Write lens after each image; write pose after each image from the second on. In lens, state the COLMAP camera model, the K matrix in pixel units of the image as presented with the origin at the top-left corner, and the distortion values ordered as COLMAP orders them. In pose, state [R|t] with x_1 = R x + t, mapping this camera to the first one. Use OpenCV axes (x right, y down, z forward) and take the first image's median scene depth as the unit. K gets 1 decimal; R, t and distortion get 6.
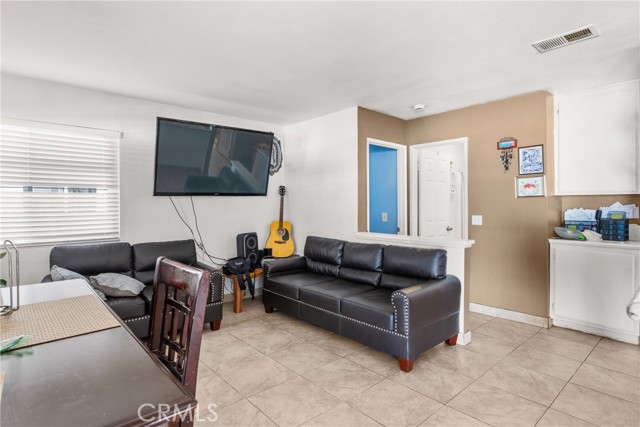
lens RADIAL K [[340.6, 0, 320.2], [0, 340.6, 203.9], [0, 0, 1]] dist [-0.006080, -0.000645]
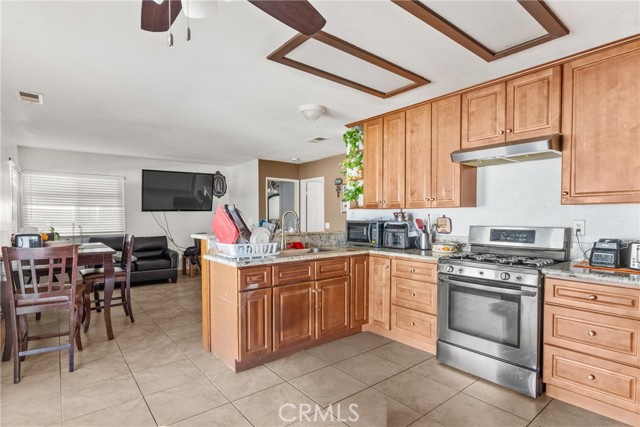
lens RADIAL K [[326.5, 0, 314.5], [0, 326.5, 222.1], [0, 0, 1]] dist [-0.002014, -0.000661]
pose [[0.997986, 0.006300, -0.063126, 0.557854], [-0.004912, 0.999743, 0.022112, -0.008365], [0.063249, -0.021758, 0.997761, -0.708994]]
